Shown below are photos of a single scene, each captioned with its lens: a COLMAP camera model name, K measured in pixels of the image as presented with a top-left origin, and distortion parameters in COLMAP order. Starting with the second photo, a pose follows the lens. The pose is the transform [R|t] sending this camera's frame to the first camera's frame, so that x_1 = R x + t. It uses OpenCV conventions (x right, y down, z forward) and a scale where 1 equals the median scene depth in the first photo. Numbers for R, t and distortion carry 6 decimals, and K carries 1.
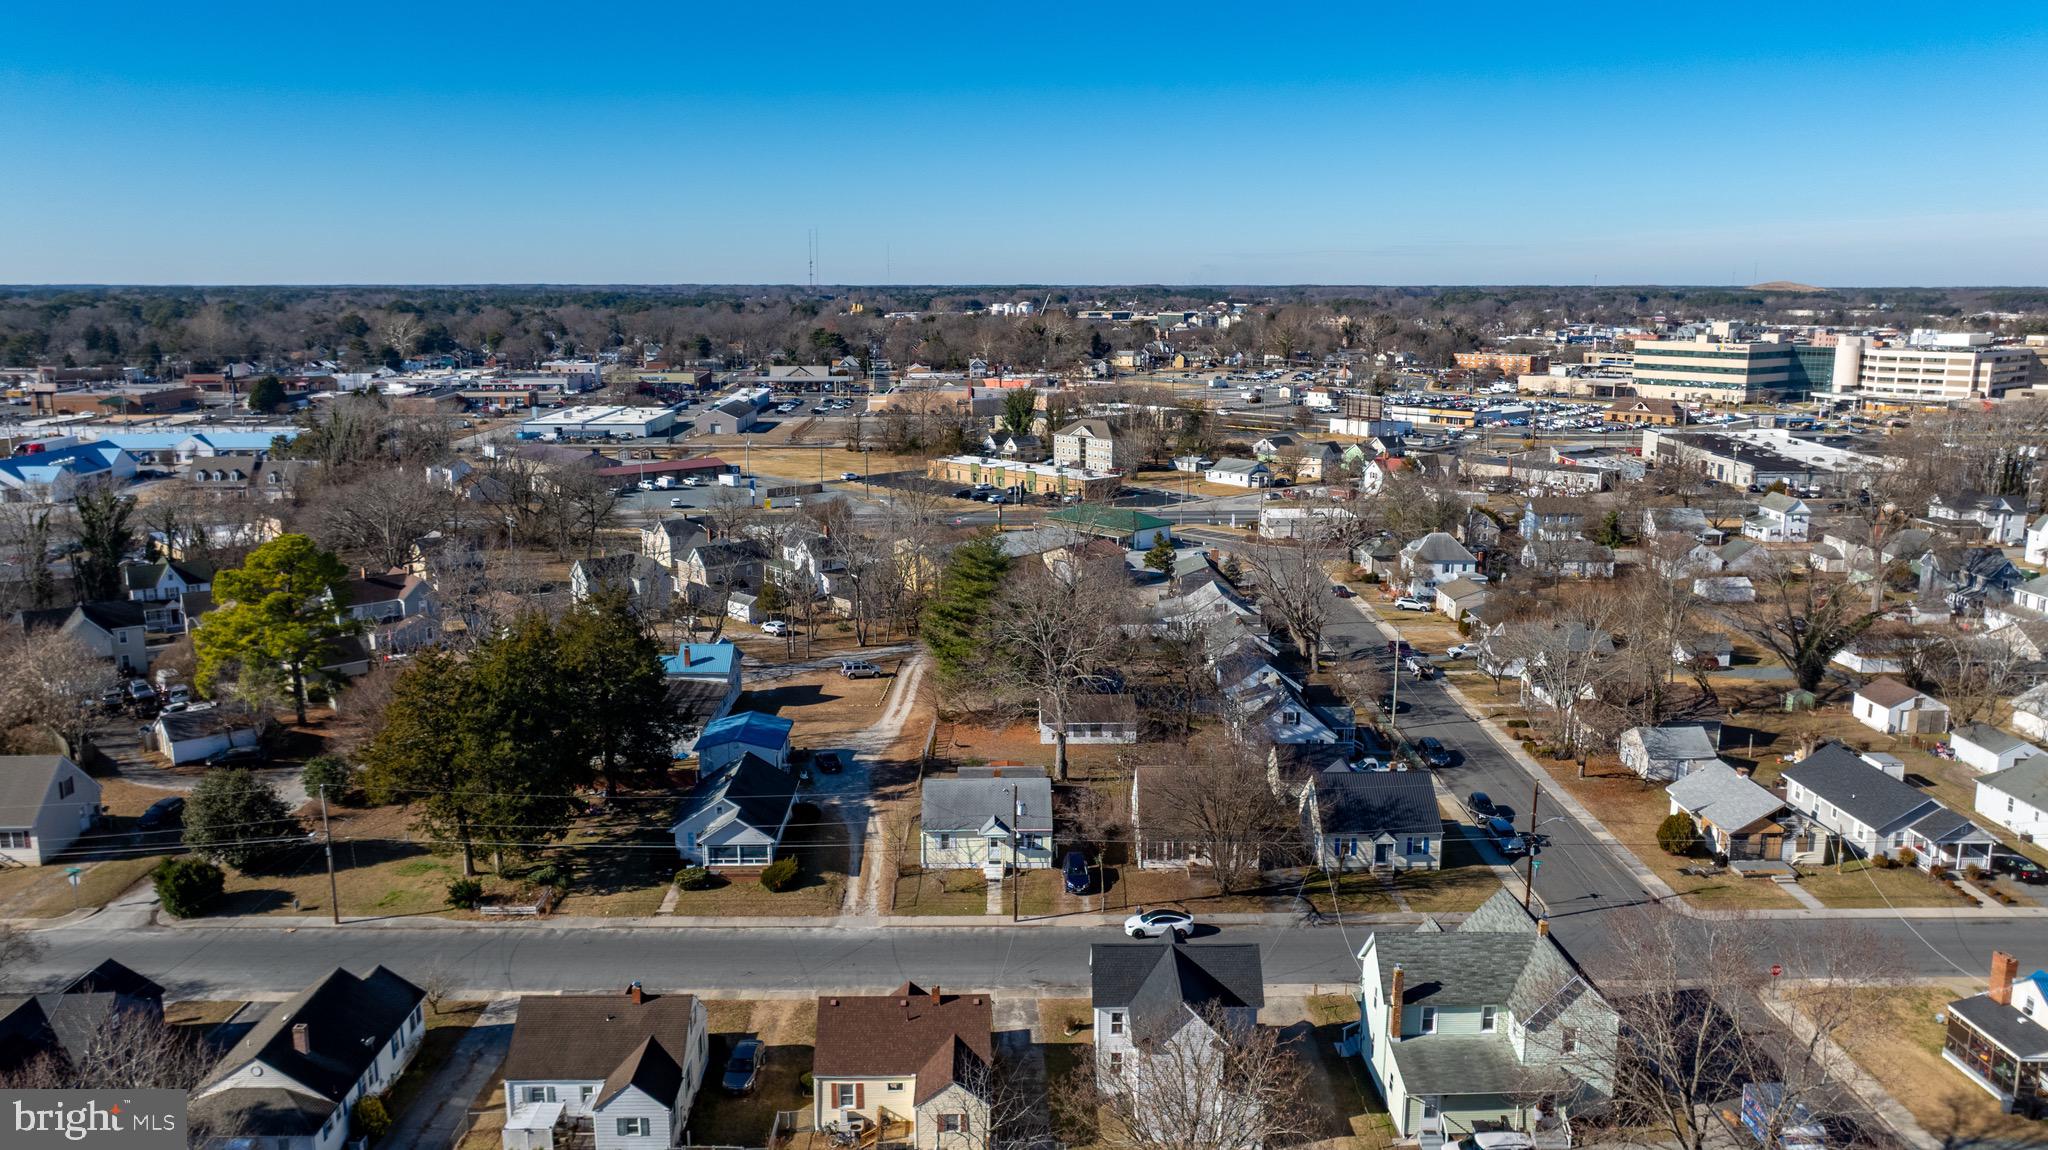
lens RADIAL K [[1456.6, 0, 1024.0], [0, 1456.6, 575.0], [0, 0, 1]] dist [-0.017505, -0.001026]
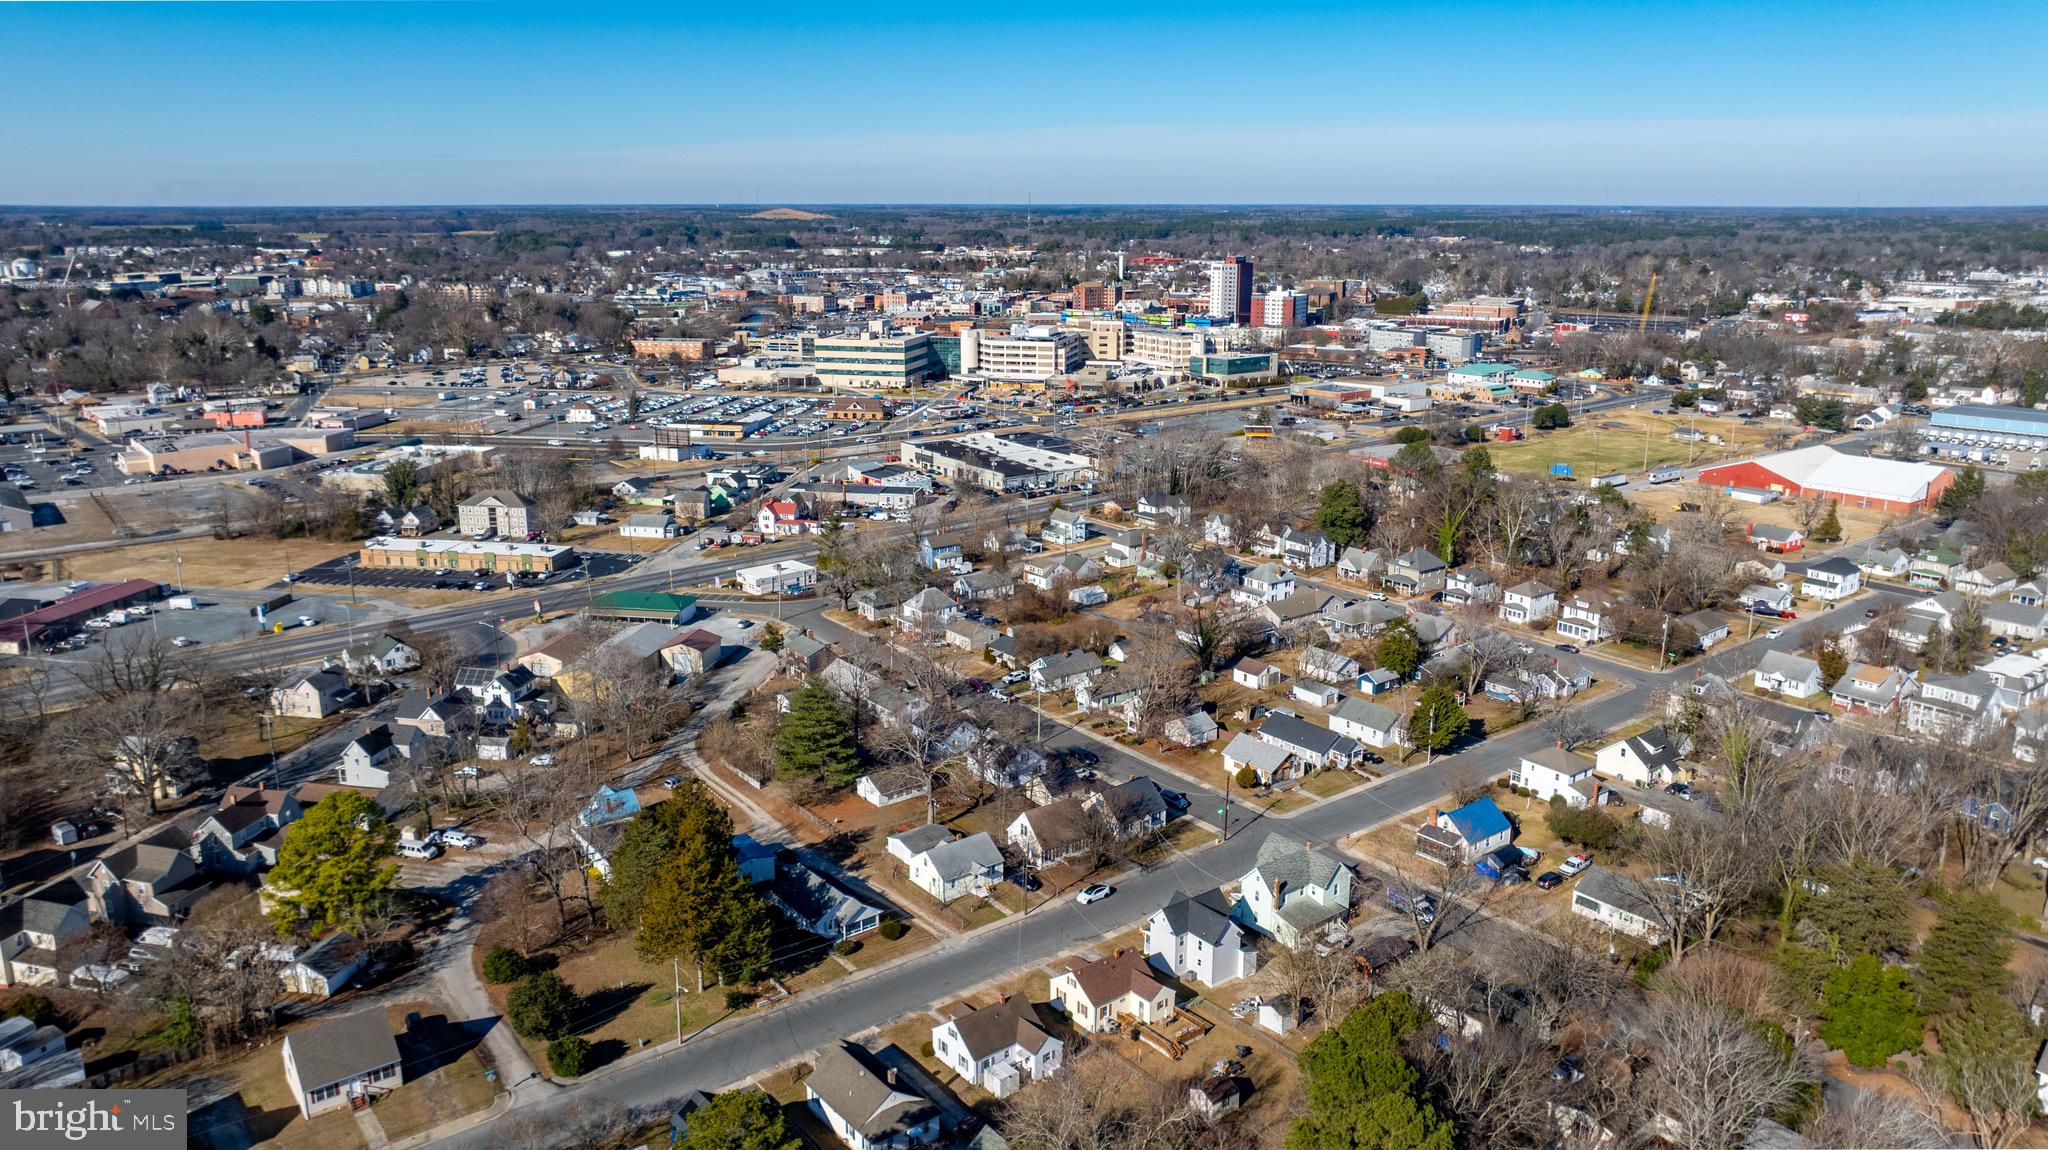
lens RADIAL K [[1433.3, 0, 1017.5], [0, 1433.3, 577.6], [0, 0, 1]] dist [-0.001587, -0.074248]
pose [[0.801300, -0.153027, 0.578360, -0.379715], [0.118468, 0.988177, 0.097325, -0.136056], [-0.586416, -0.009470, 0.809955, -0.168594]]
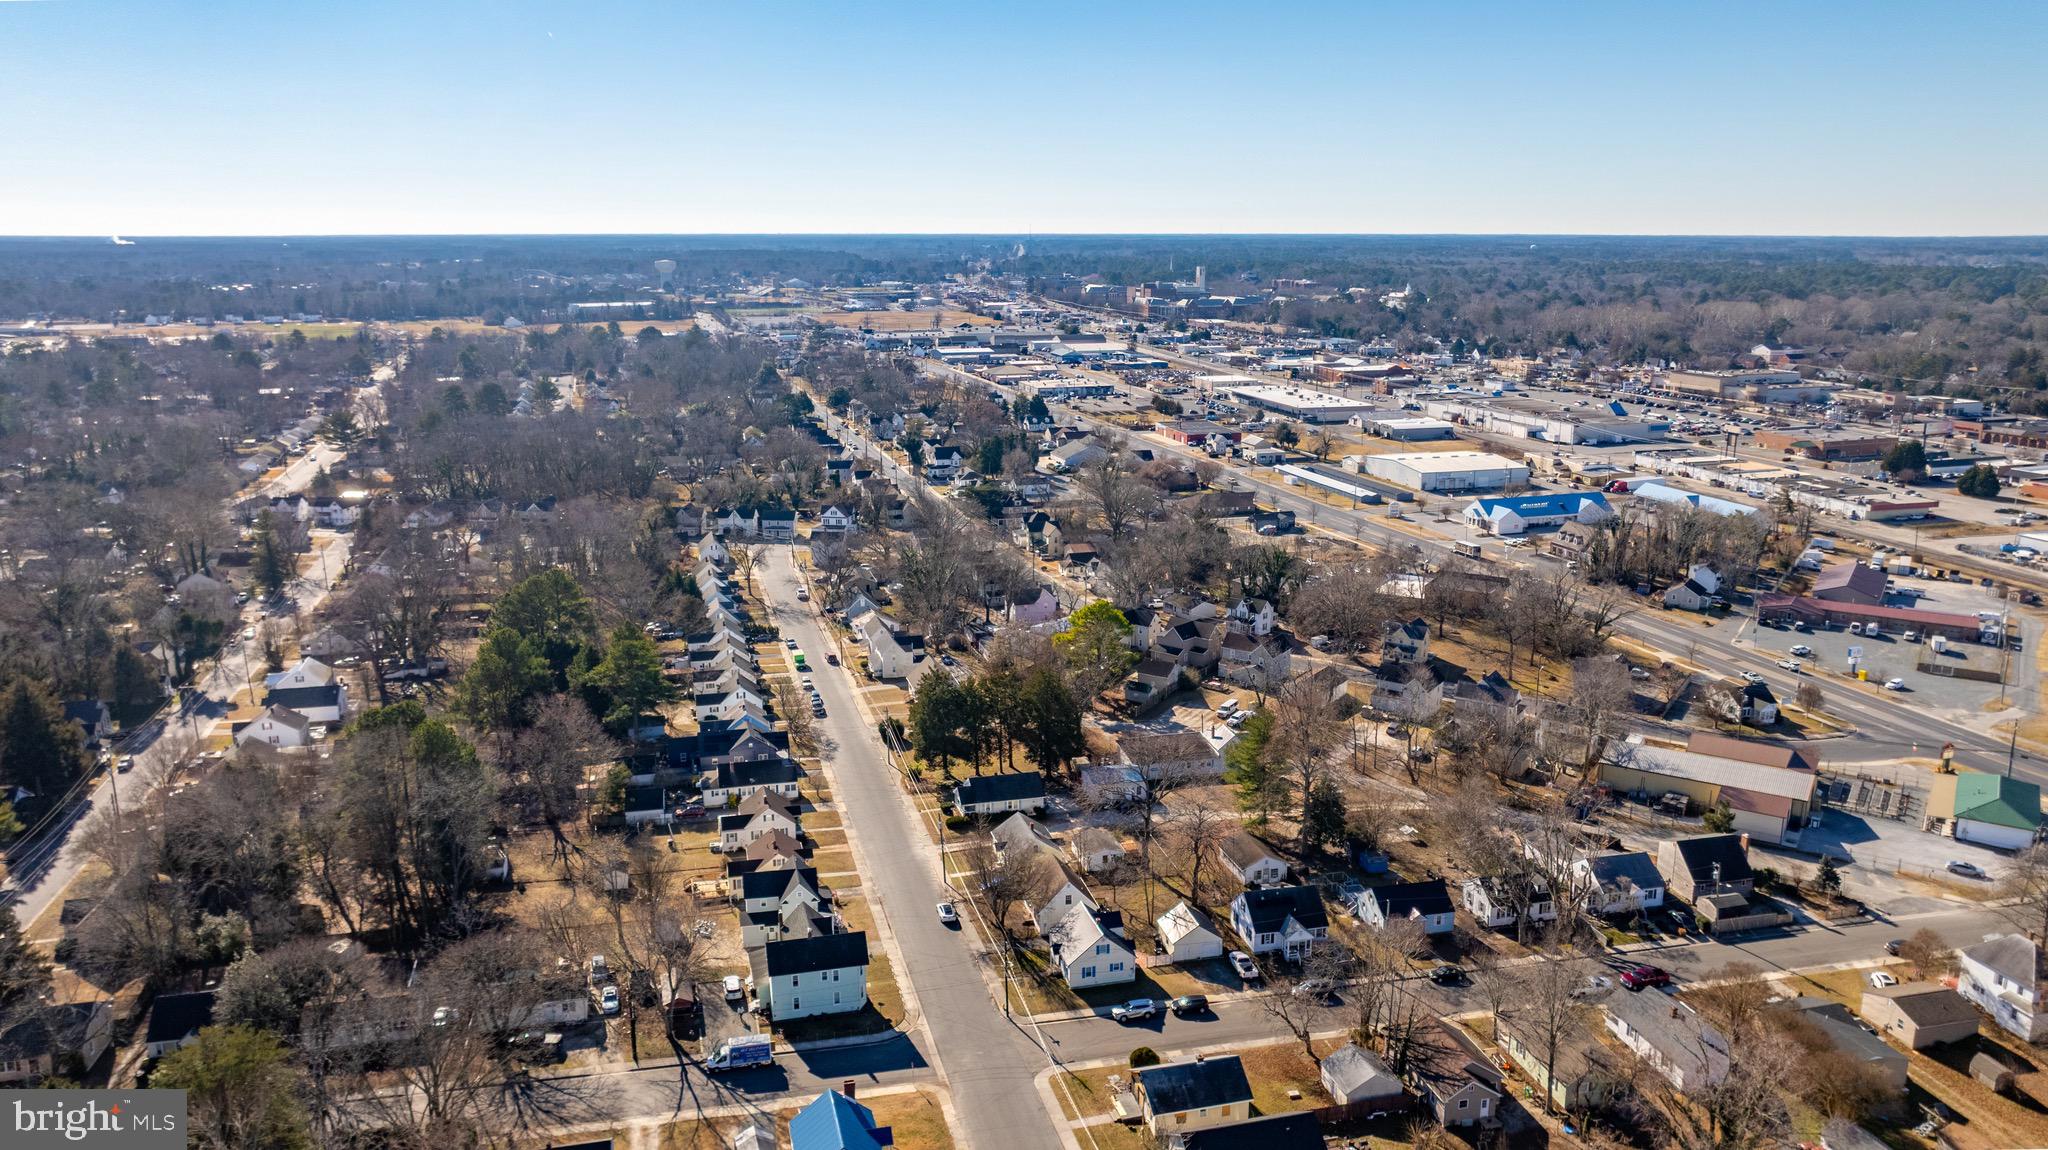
lens RADIAL K [[1425.1, 0, 1012.6], [0, 1425.1, 575.0], [0, 0, 1]] dist [-0.021801, -0.000699]
pose [[0.219220, 0.215013, -0.951689, 0.677520], [-0.183916, 0.967036, 0.176116, -0.199748], [0.958185, 0.136423, 0.251538, 0.211699]]
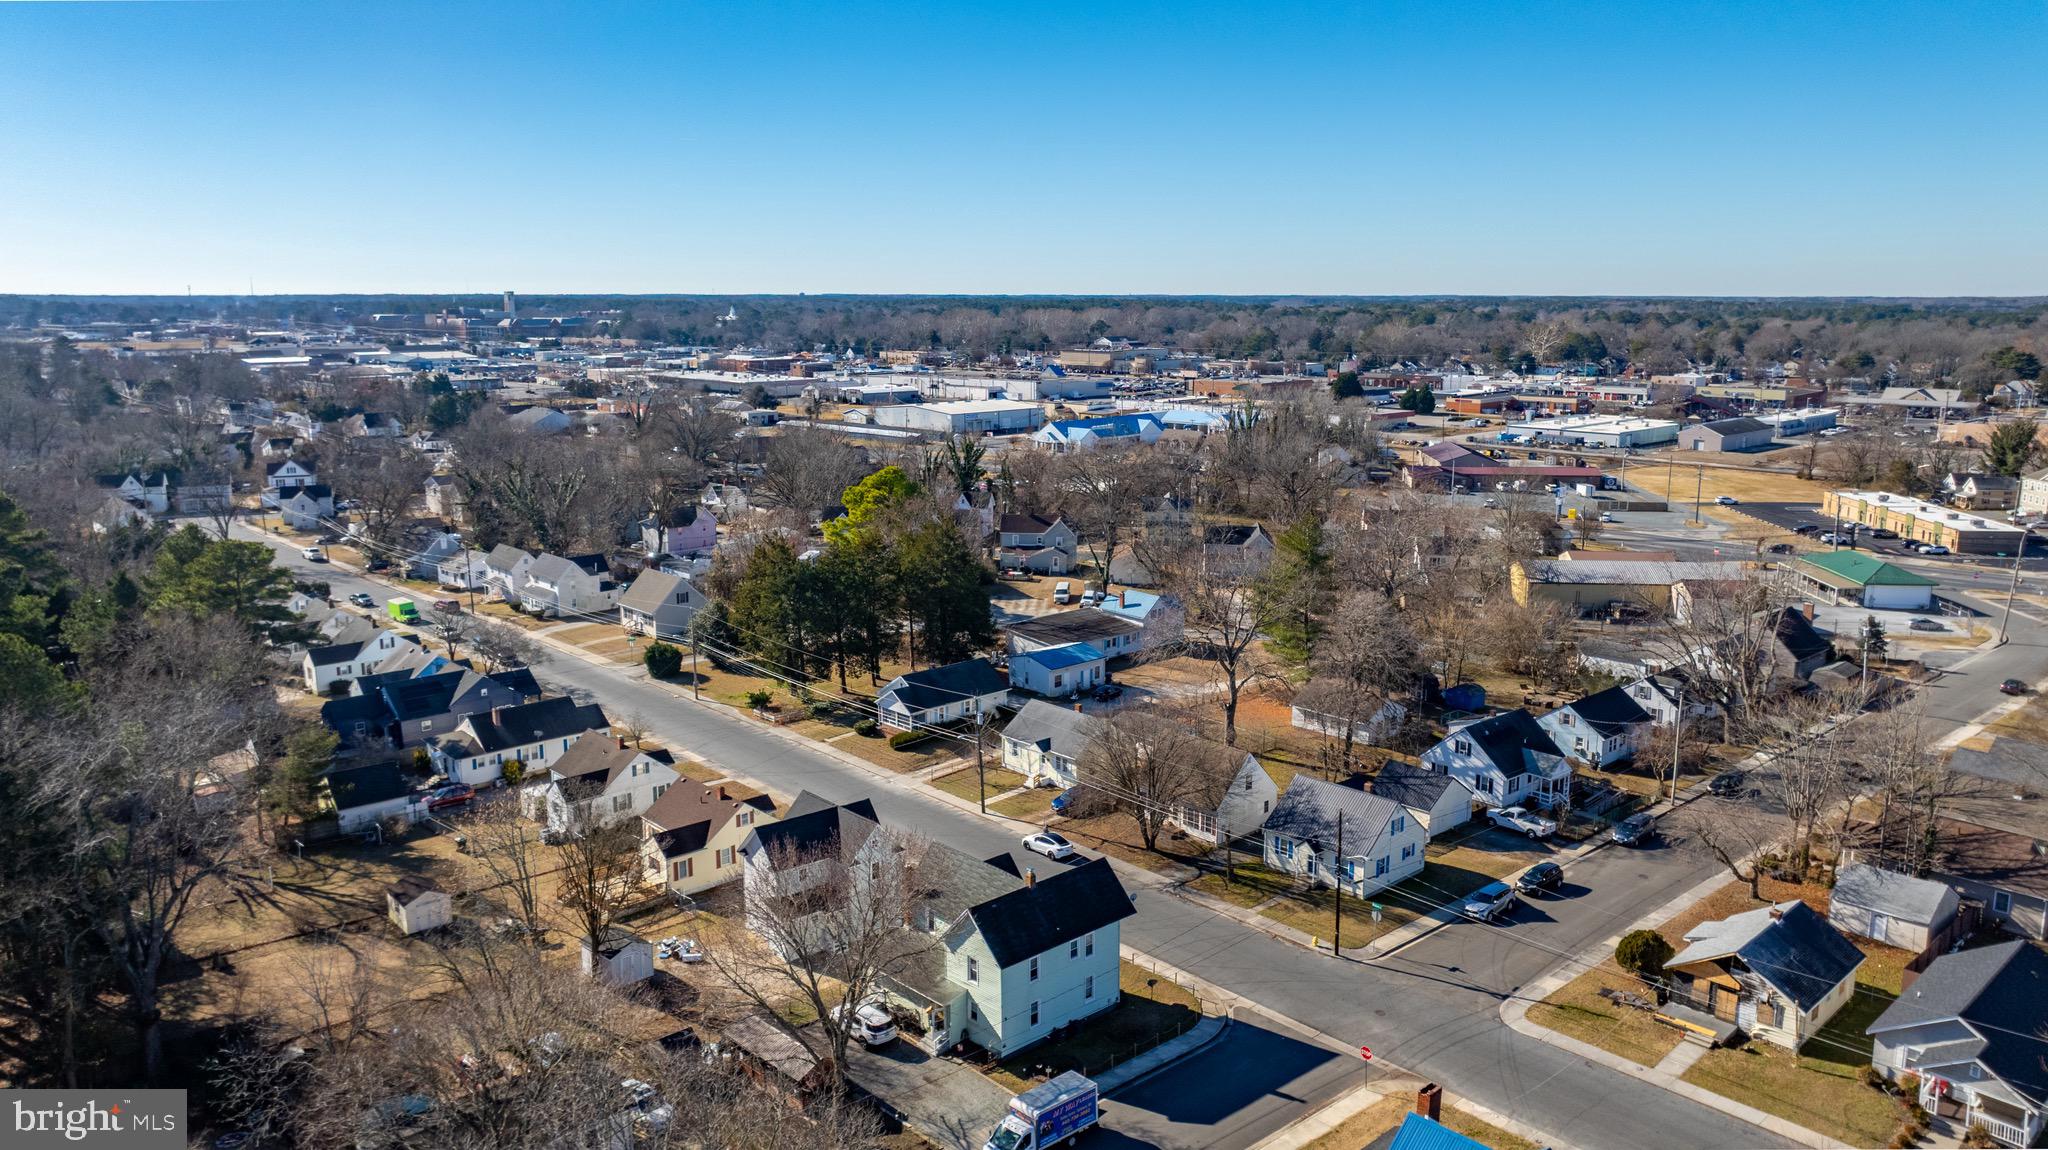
lens RADIAL K [[1425.1, 0, 1012.6], [0, 1425.1, 575.0], [0, 0, 1]] dist [-0.021801, -0.000699]
pose [[0.656276, 0.141185, -0.741194, 0.336221], [-0.143604, 0.987753, 0.060999, -0.013792], [0.740729, 0.066406, 0.668514, 0.079259]]
